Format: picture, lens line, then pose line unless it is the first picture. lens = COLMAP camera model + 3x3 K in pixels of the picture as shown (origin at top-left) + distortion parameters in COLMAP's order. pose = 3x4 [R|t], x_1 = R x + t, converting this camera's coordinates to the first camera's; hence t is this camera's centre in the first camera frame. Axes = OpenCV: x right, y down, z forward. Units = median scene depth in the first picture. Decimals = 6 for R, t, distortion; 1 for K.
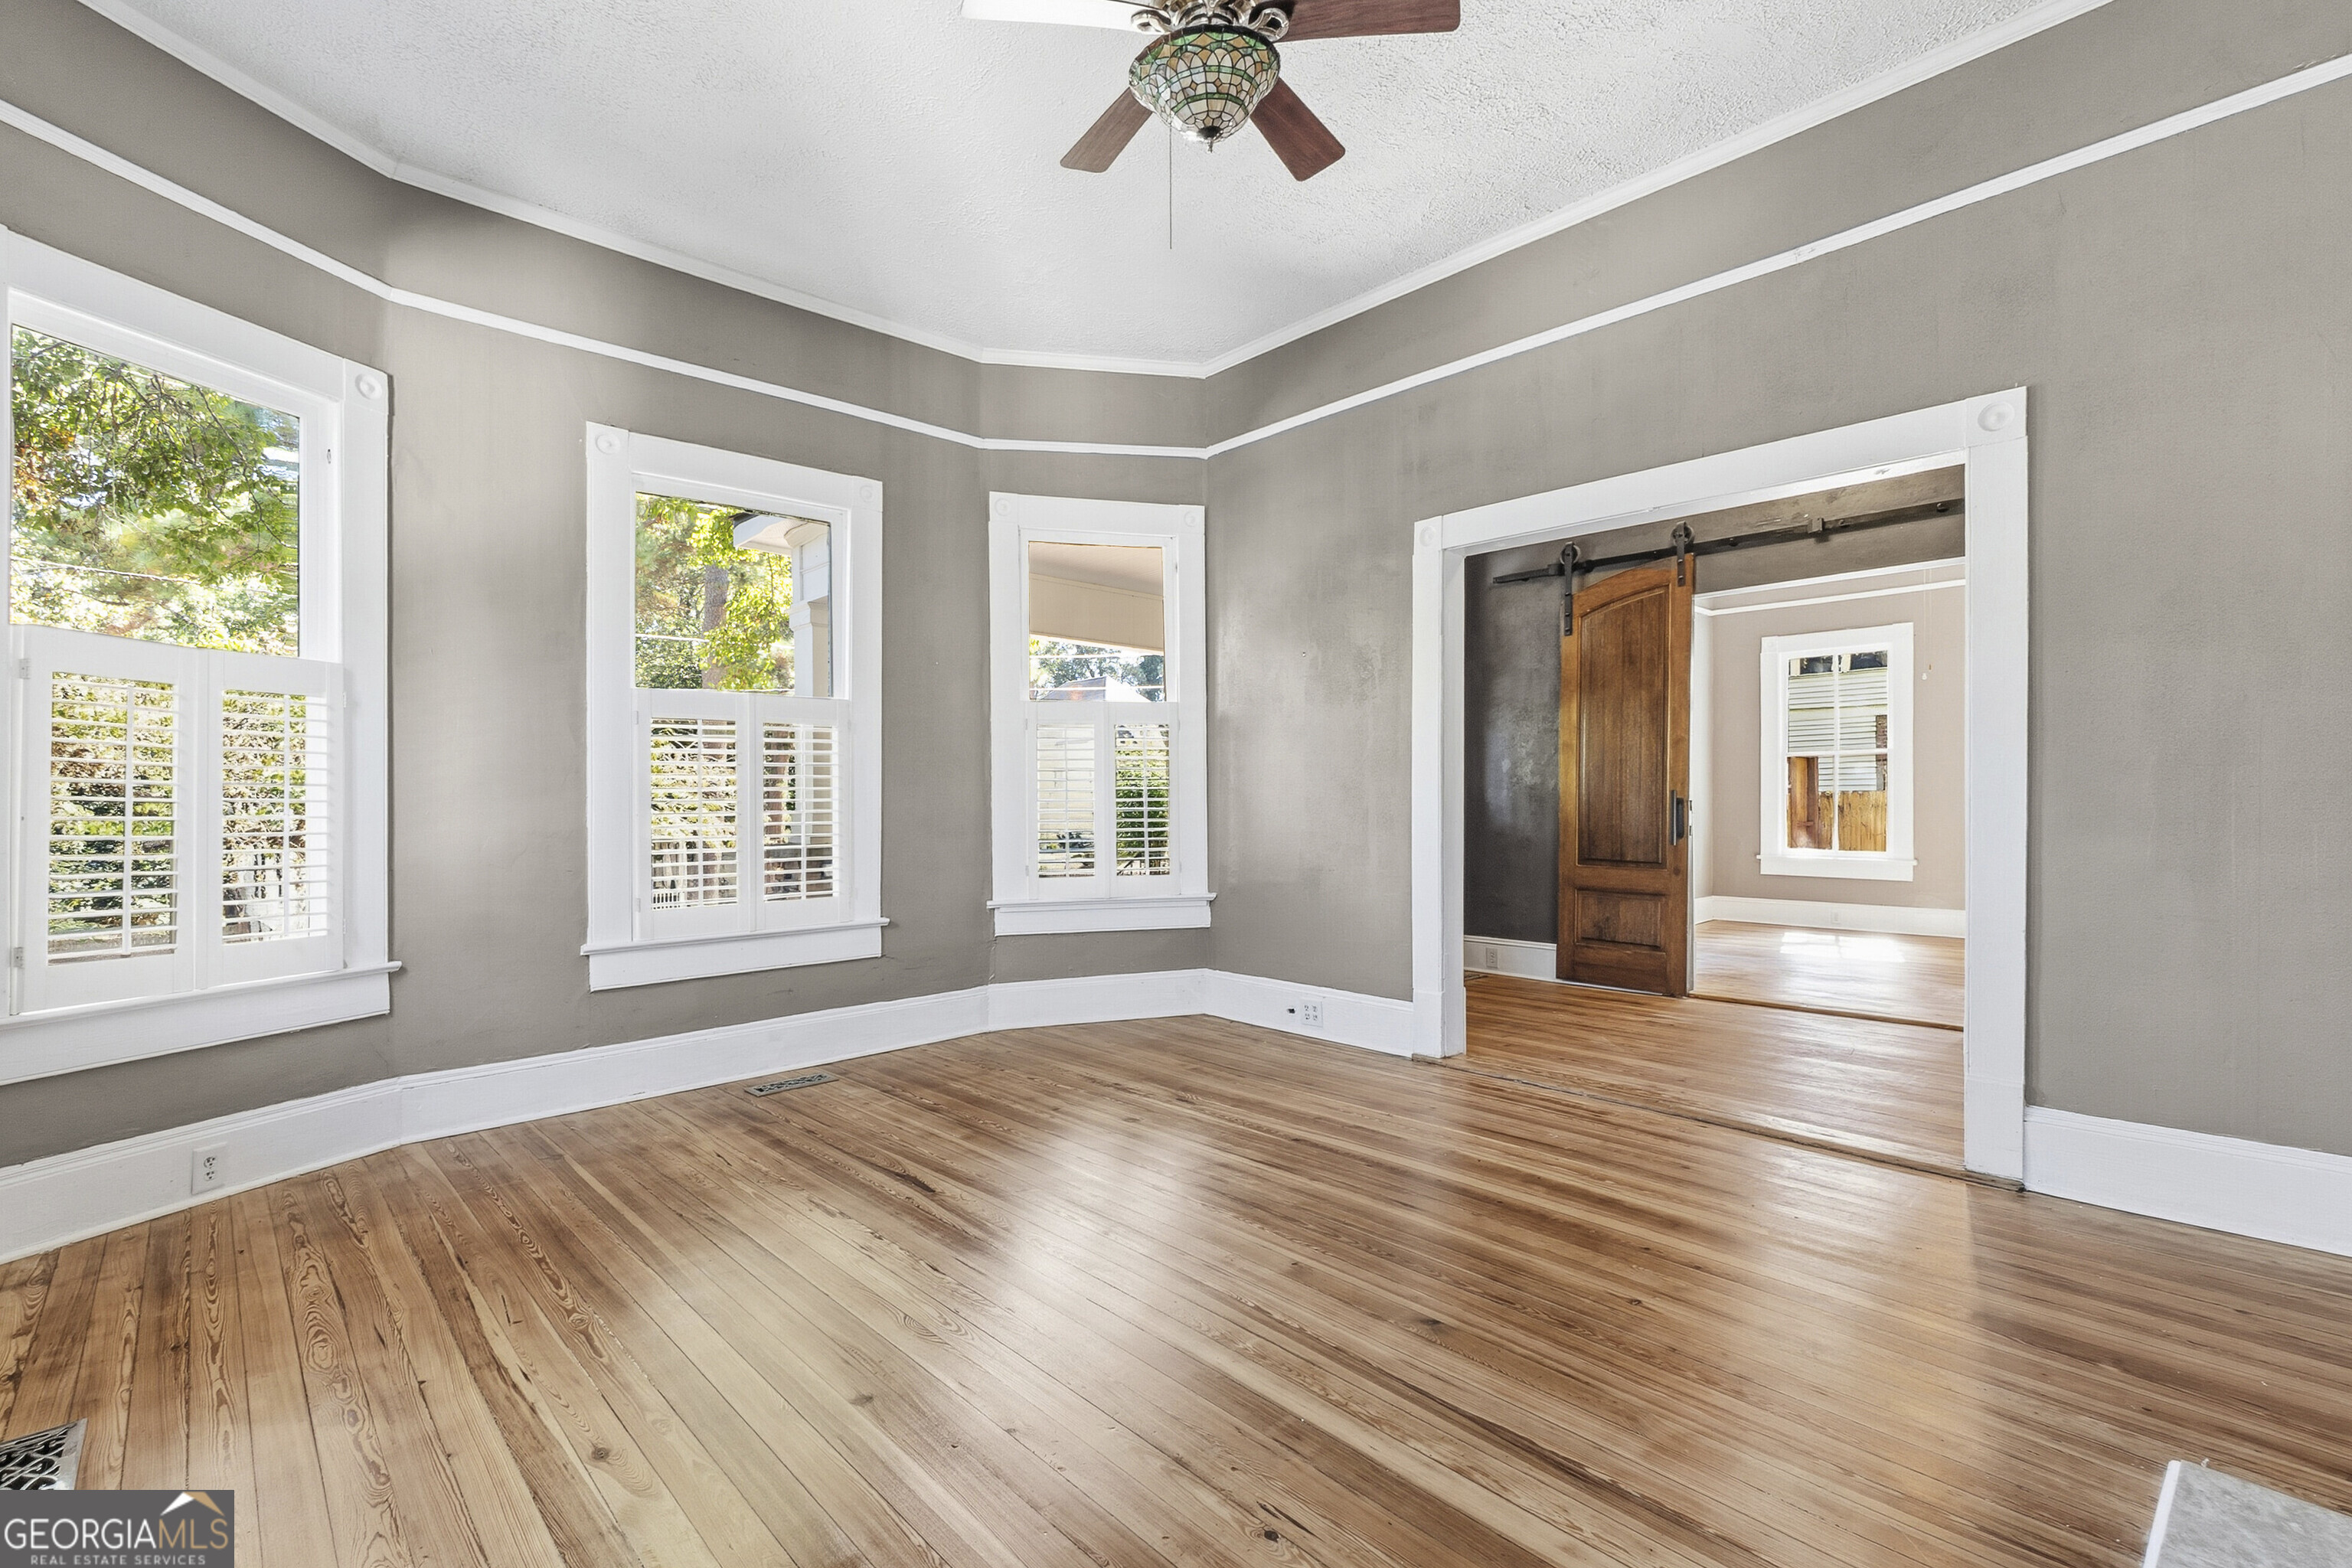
lens RADIAL K [[1054.7, 0, 1165.7], [0, 1054.7, 803.8], [0, 0, 1]] dist [-0.003130, 0.000594]
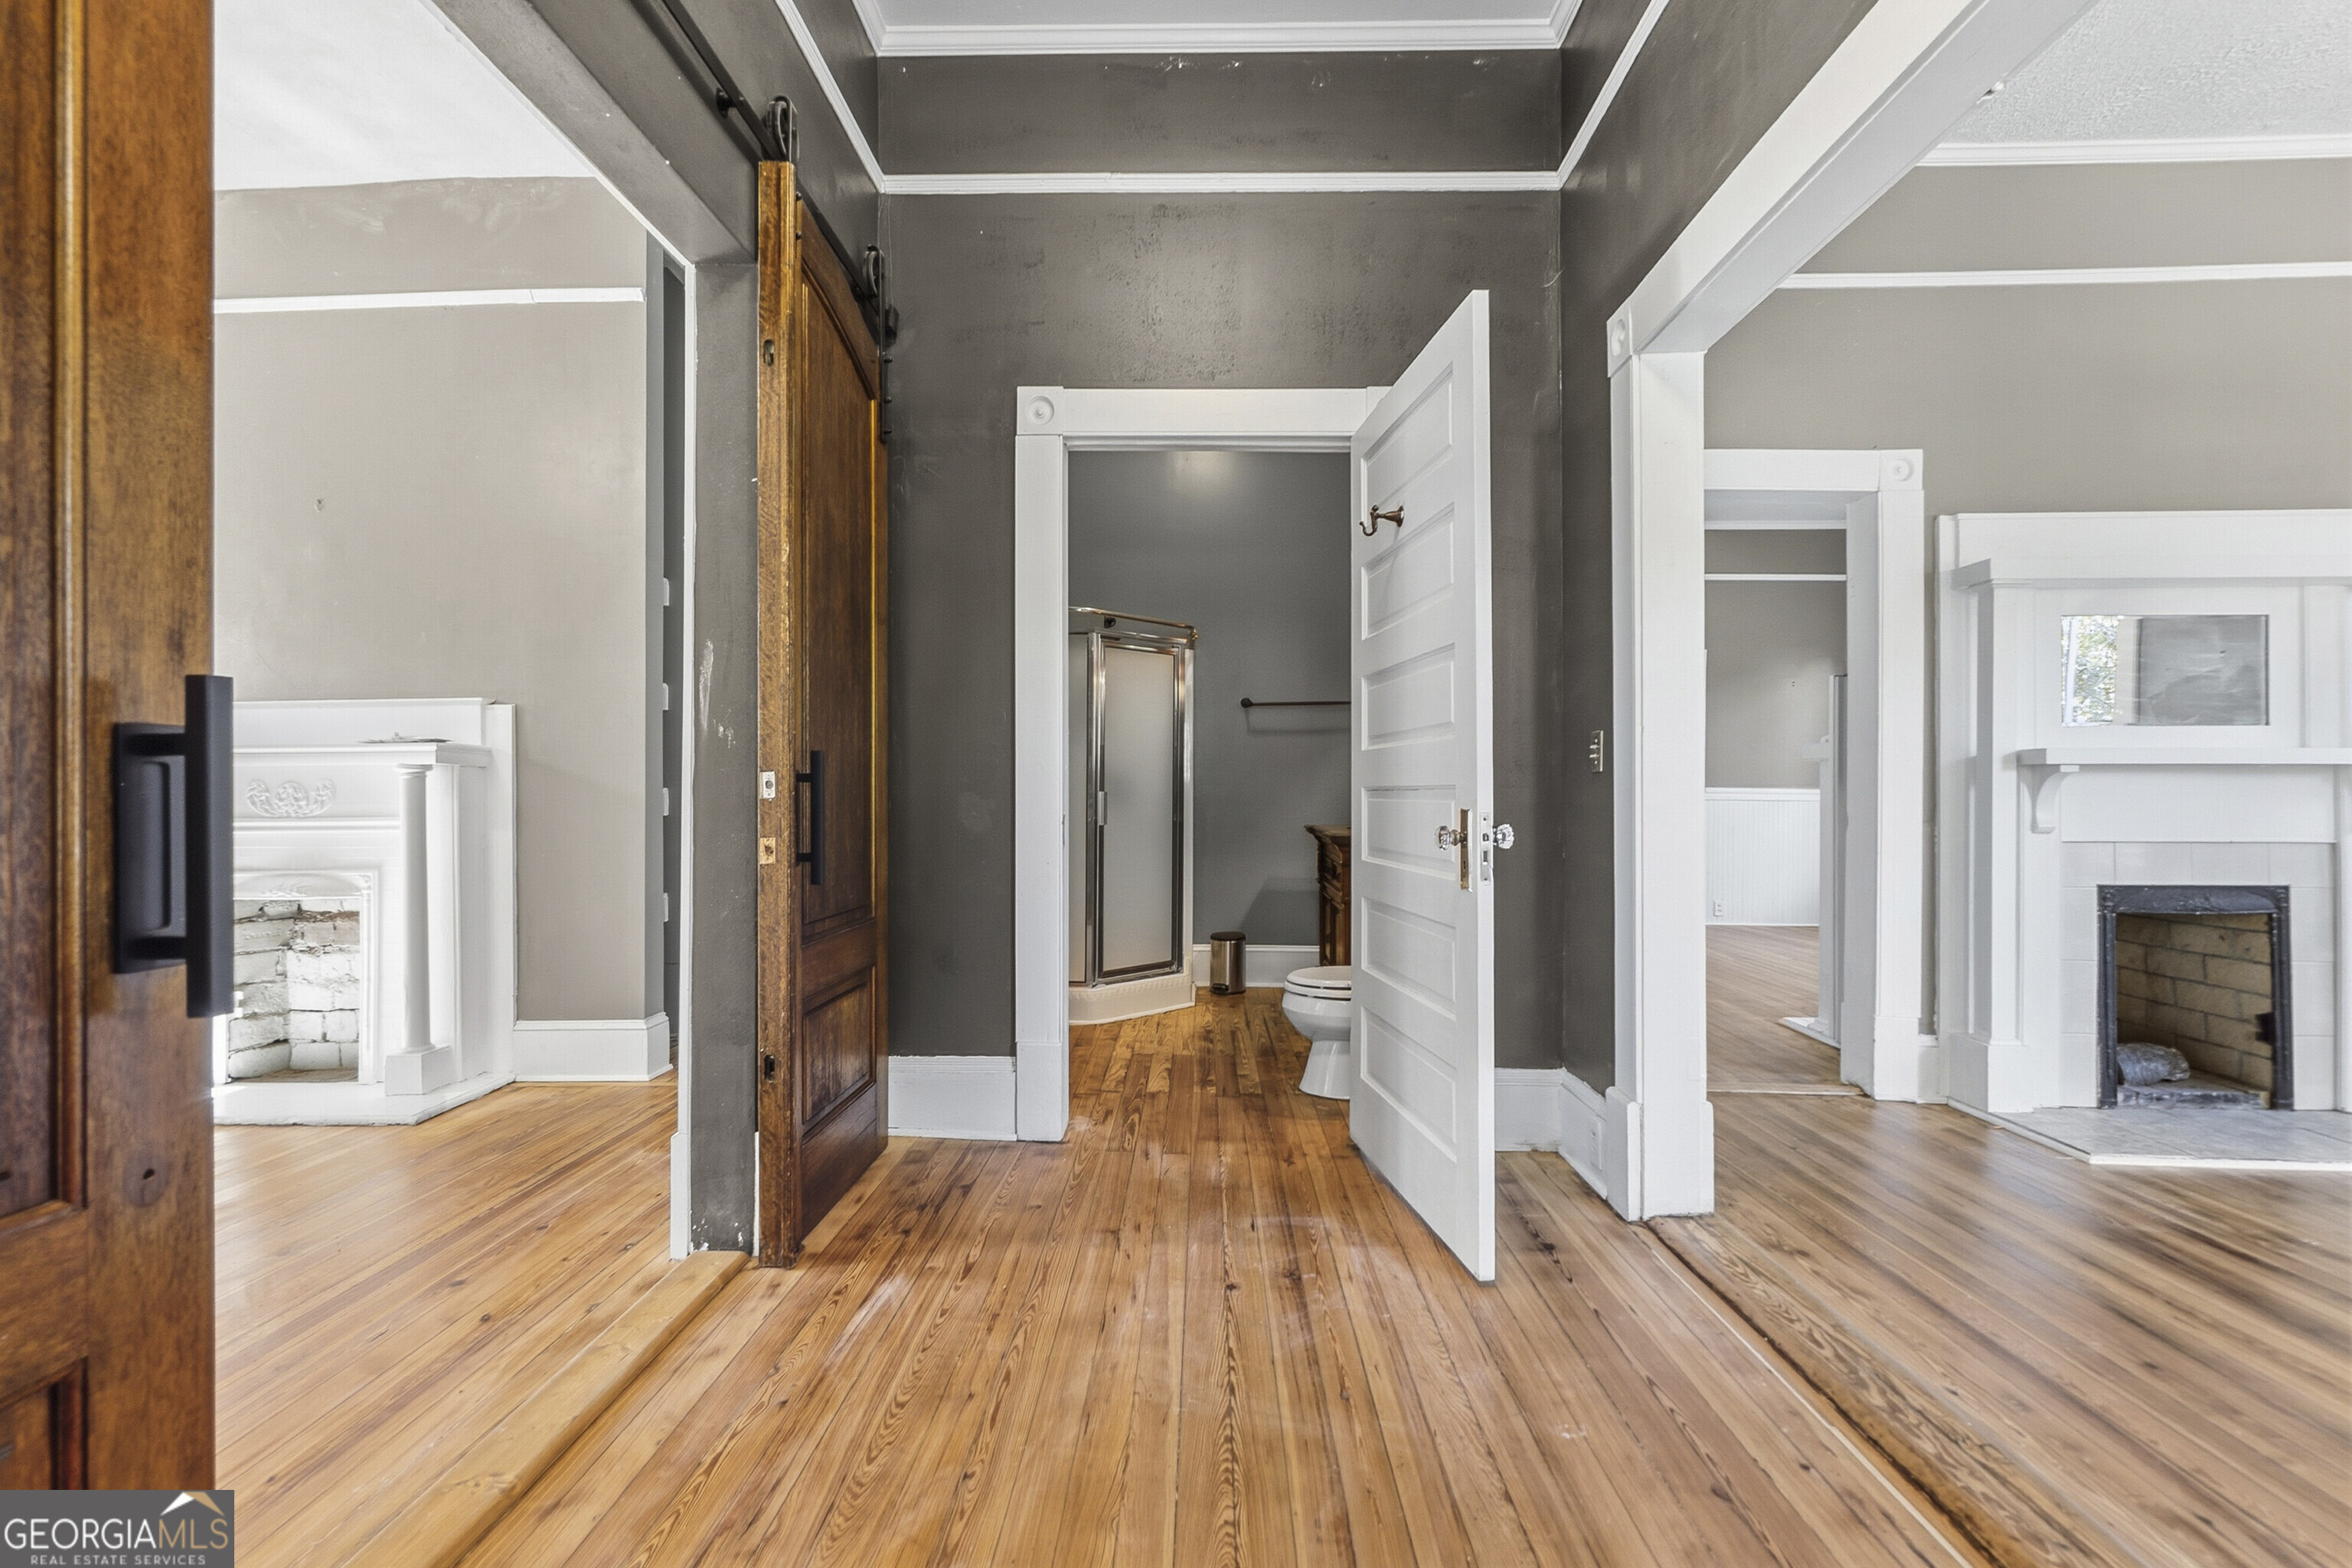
lens RADIAL K [[1024.1, 0, 1162.5], [0, 1024.1, 788.4], [0, 0, 1]] dist [-0.008211, 0.002583]
pose [[-0.710970, 0.004586, 0.703207, 0.397642], [0.003105, 0.999989, -0.003382, 0.006757], [-0.703215, -0.000221, -0.710977, 1.500509]]
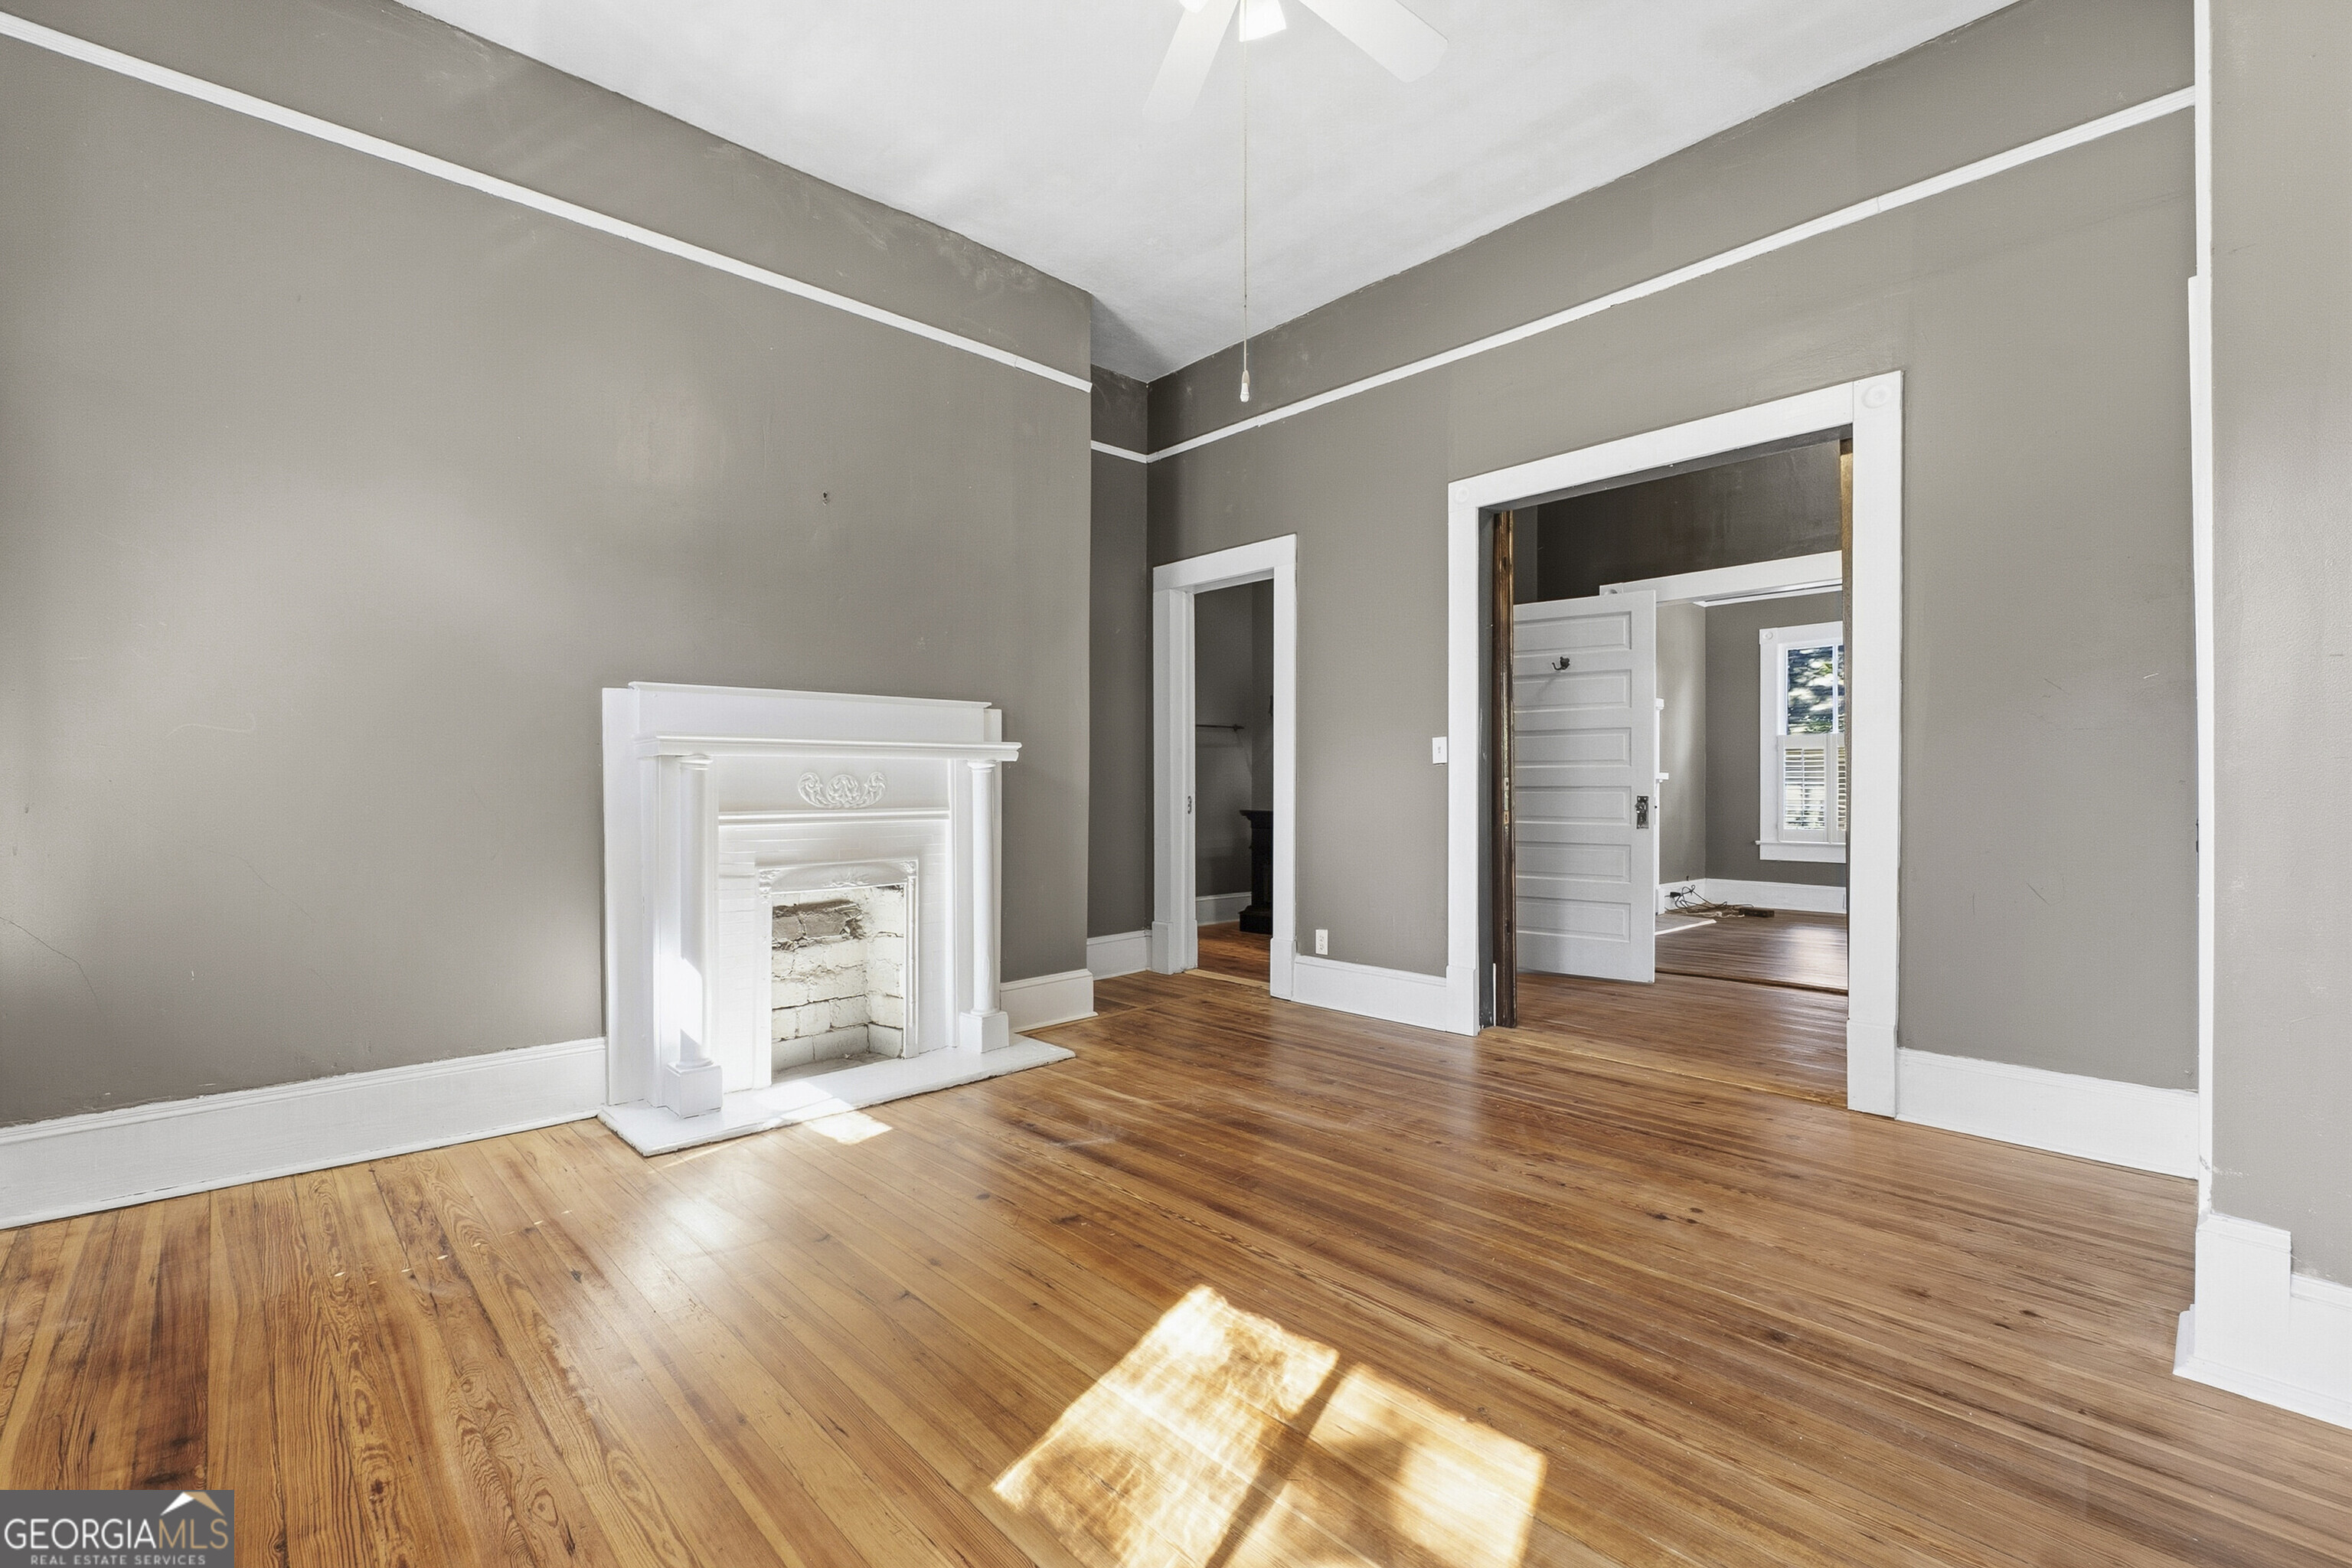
lens RADIAL K [[1024.1, 0, 1156.2], [0, 1024.1, 777.0], [0, 0, 1]] dist [-0.008211, 0.002583]
pose [[-0.999995, -0.002212, -0.002339, 1.334928], [-0.002184, 0.999929, -0.011744, 0.009161], [0.002365, -0.011739, -0.999928, 2.350759]]
